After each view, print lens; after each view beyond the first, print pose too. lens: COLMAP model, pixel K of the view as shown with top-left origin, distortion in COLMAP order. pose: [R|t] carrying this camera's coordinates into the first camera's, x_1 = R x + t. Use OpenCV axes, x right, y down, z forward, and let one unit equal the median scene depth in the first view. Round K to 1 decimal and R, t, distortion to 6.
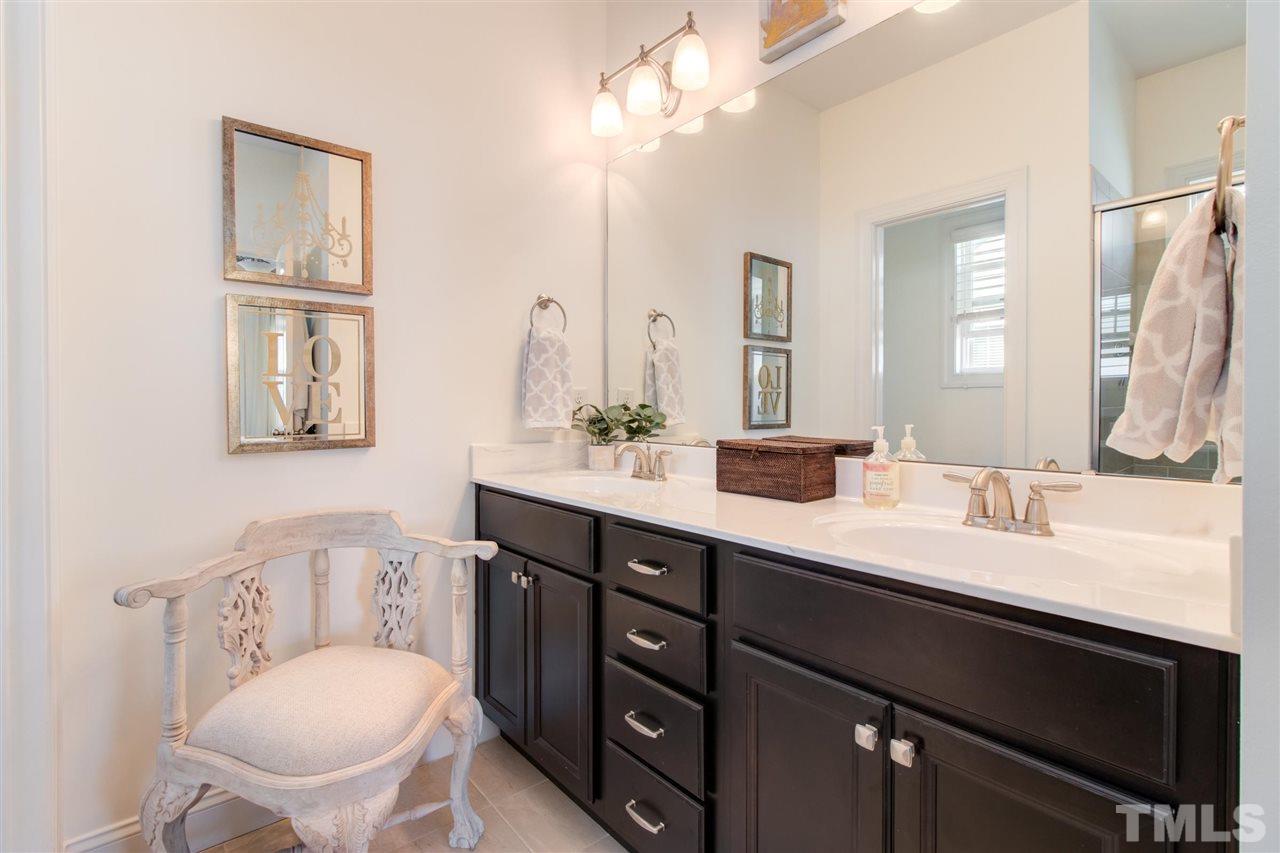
lens RADIAL K [[592.1, 0, 633.3], [0, 592.1, 412.5], [0, 0, 1]] dist [0.002066, 0.000221]
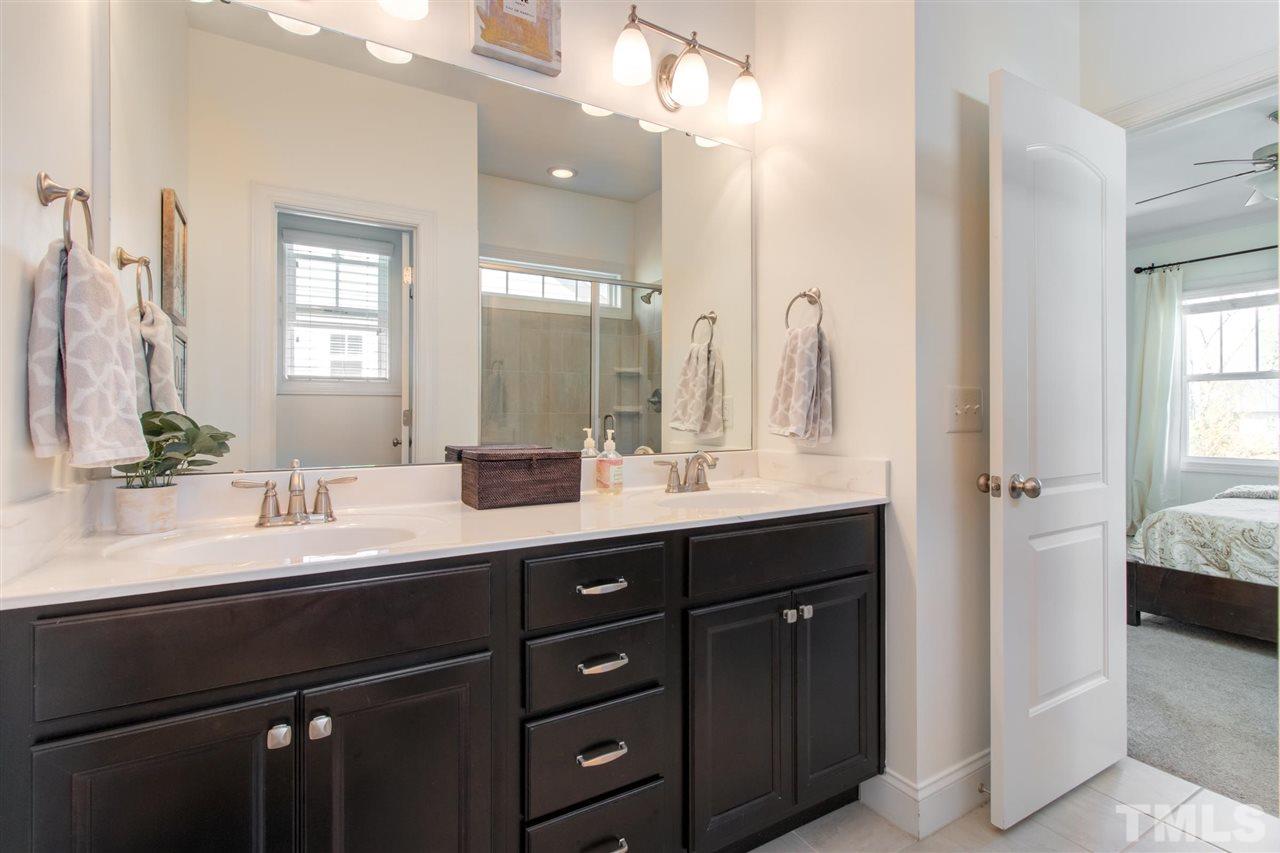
lens RADIAL K [[592.1, 0, 633.3], [0, 592.1, 412.5], [0, 0, 1]] dist [0.002066, 0.000221]
pose [[0.172386, -0.009402, 0.984985, -0.699236], [-0.003971, 0.999940, 0.010239, -0.025076], [-0.985022, -0.005676, 0.172338, 0.609822]]
